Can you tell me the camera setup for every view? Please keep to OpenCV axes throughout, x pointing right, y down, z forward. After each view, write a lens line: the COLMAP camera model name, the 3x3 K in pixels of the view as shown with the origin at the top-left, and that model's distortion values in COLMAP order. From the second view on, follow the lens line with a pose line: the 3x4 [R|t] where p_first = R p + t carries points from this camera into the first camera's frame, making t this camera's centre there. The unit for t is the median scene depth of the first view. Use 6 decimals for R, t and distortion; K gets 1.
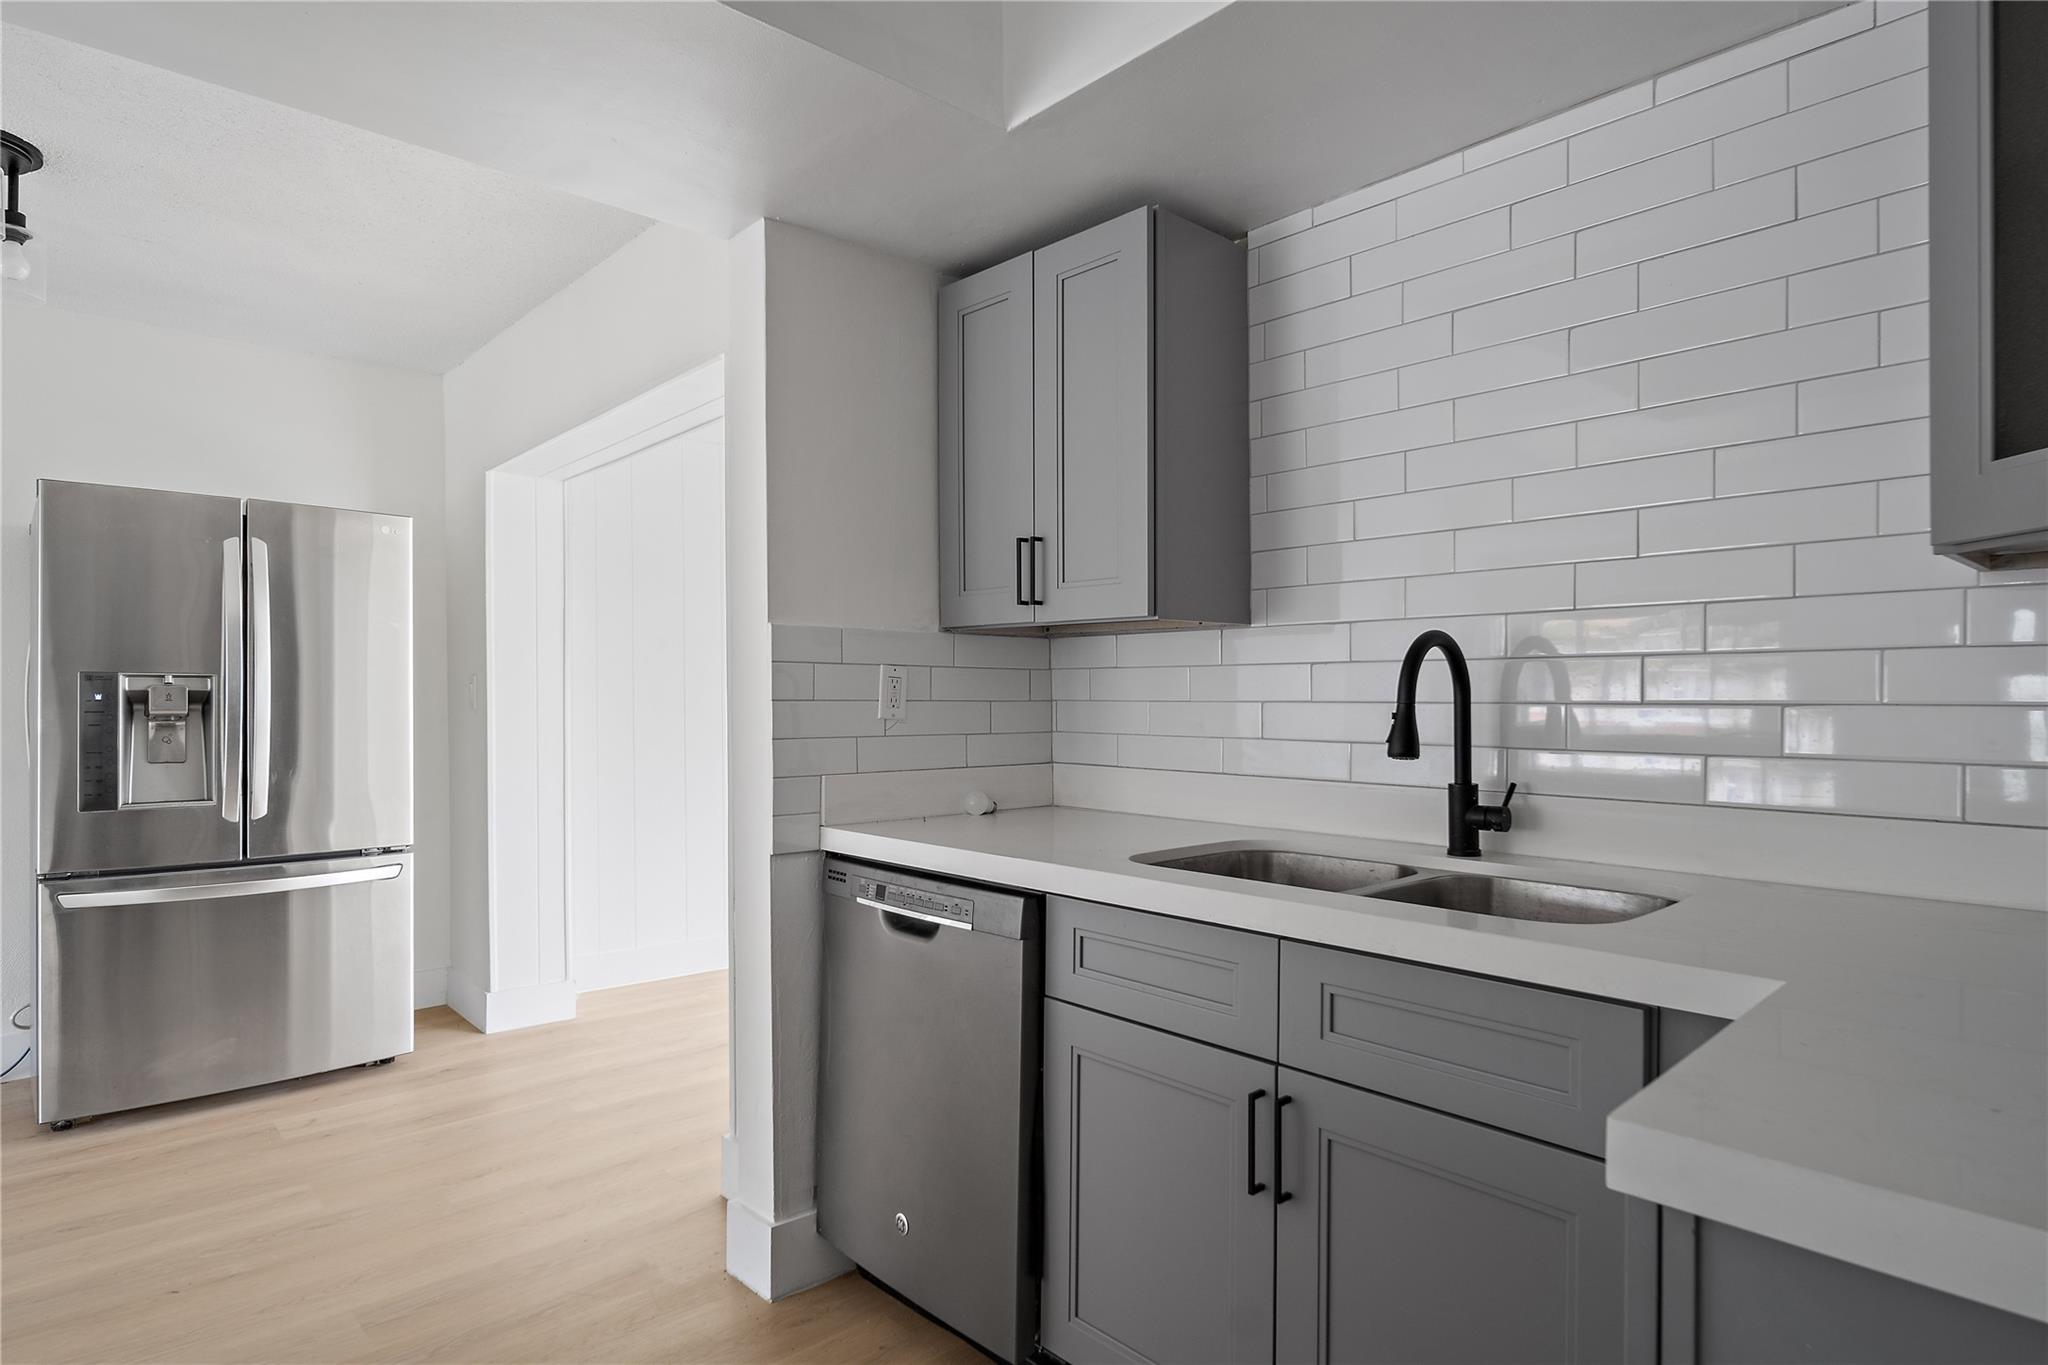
lens RADIAL K [[1117.6, 0, 1025.7], [0, 1117.6, 695.3], [0, 0, 1]] dist [0.000939, 0.003050]
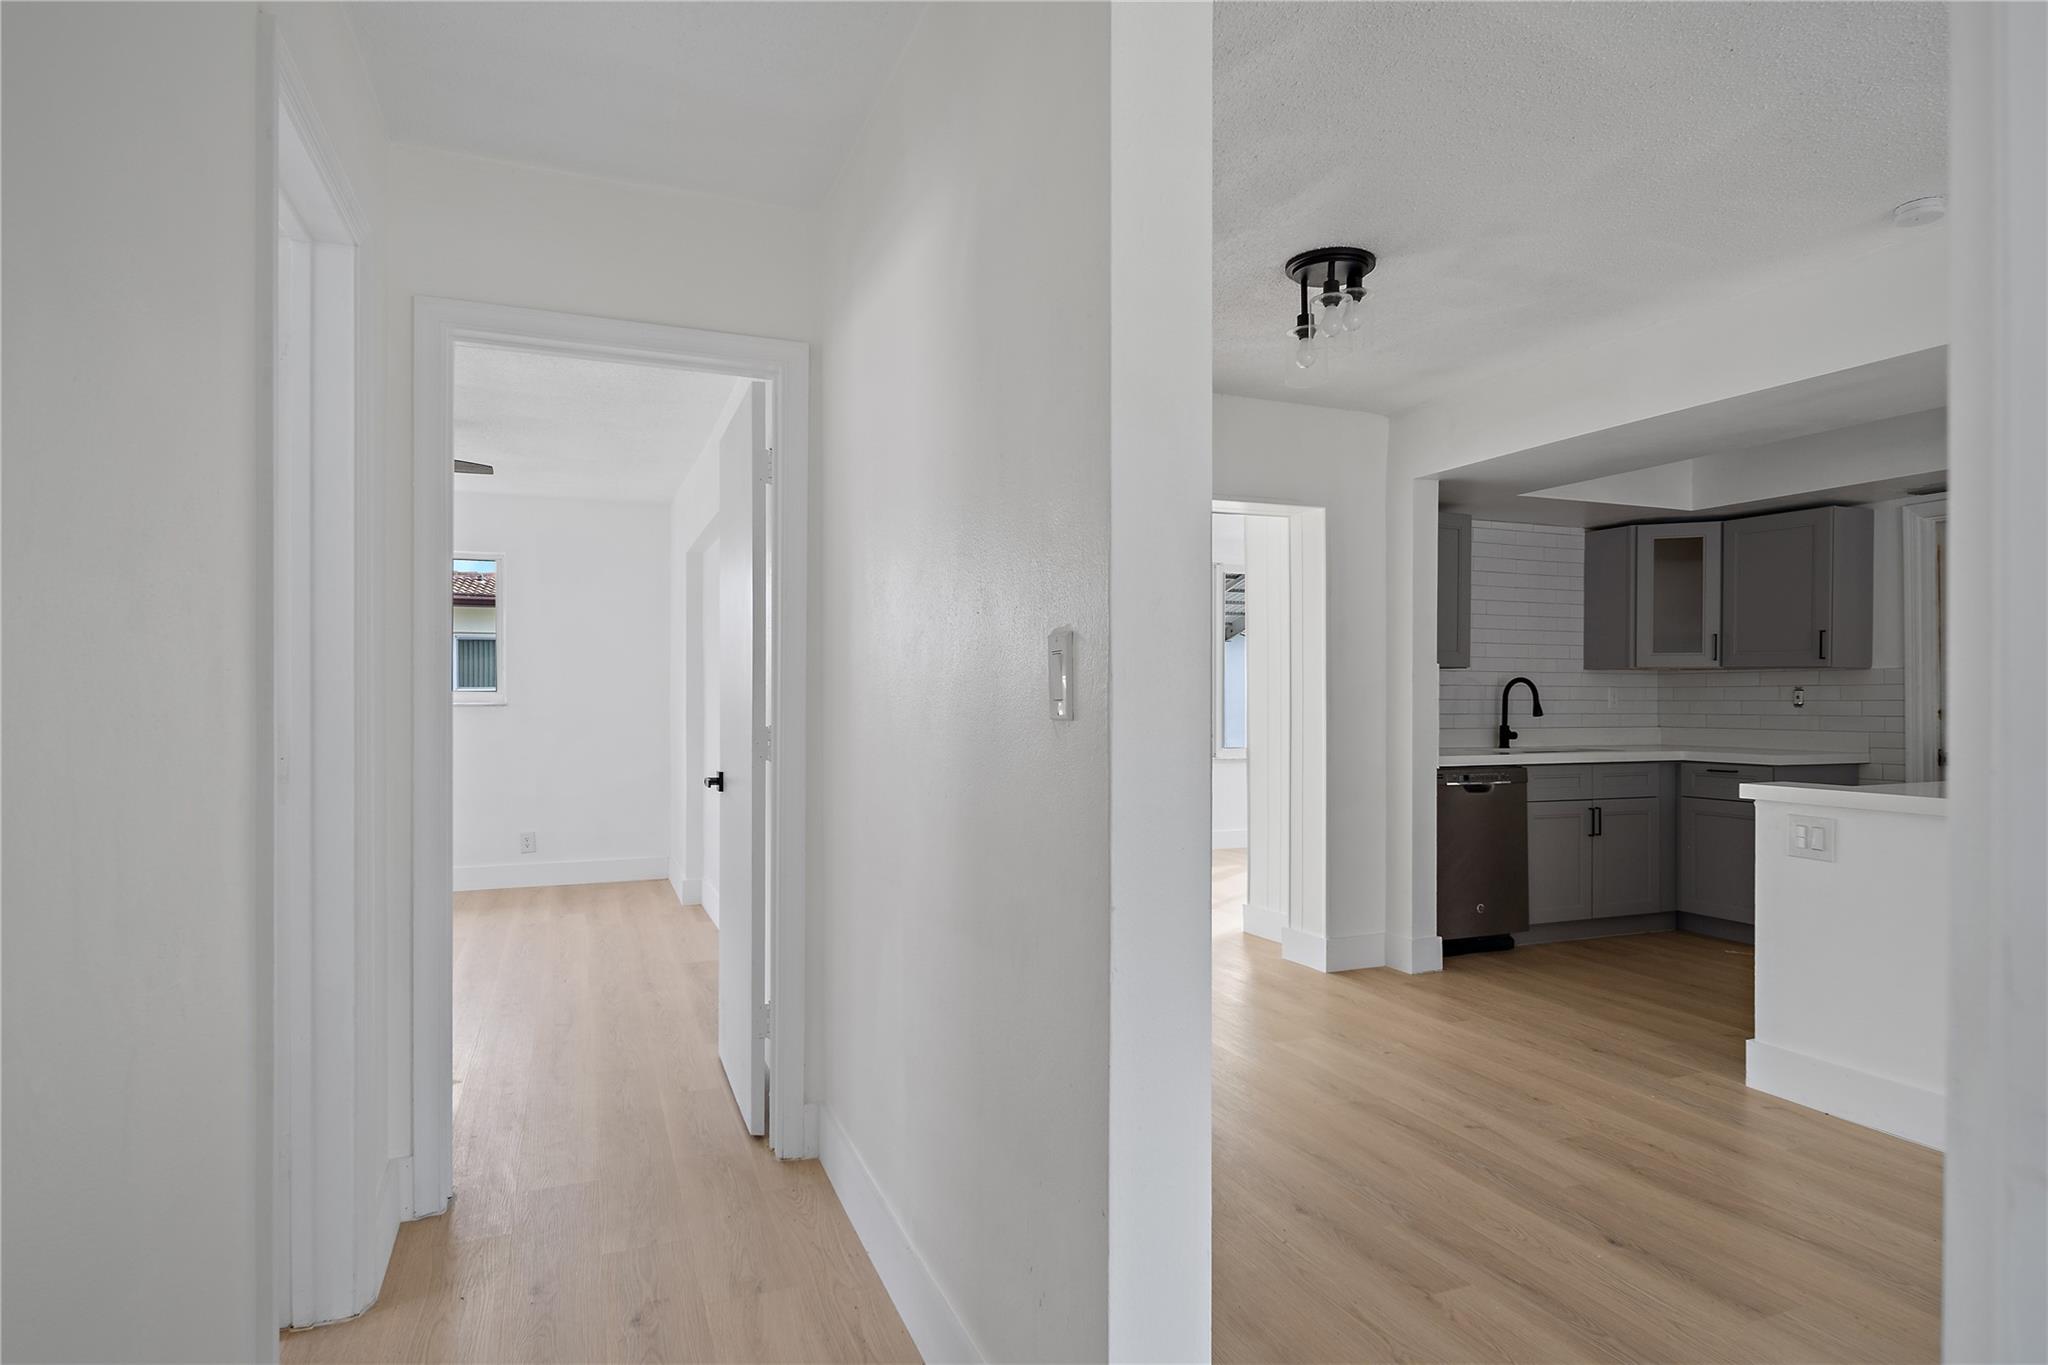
lens RADIAL K [[1117.6, 0, 1025.0], [0, 1117.6, 694.0], [0, 0, 1]] dist [0.000939, 0.003050]
pose [[0.338735, 0.001455, 0.940881, -3.019953], [-0.009222, 0.999956, 0.001774, -0.002829], [-0.940837, -0.009278, 0.338733, 1.188917]]
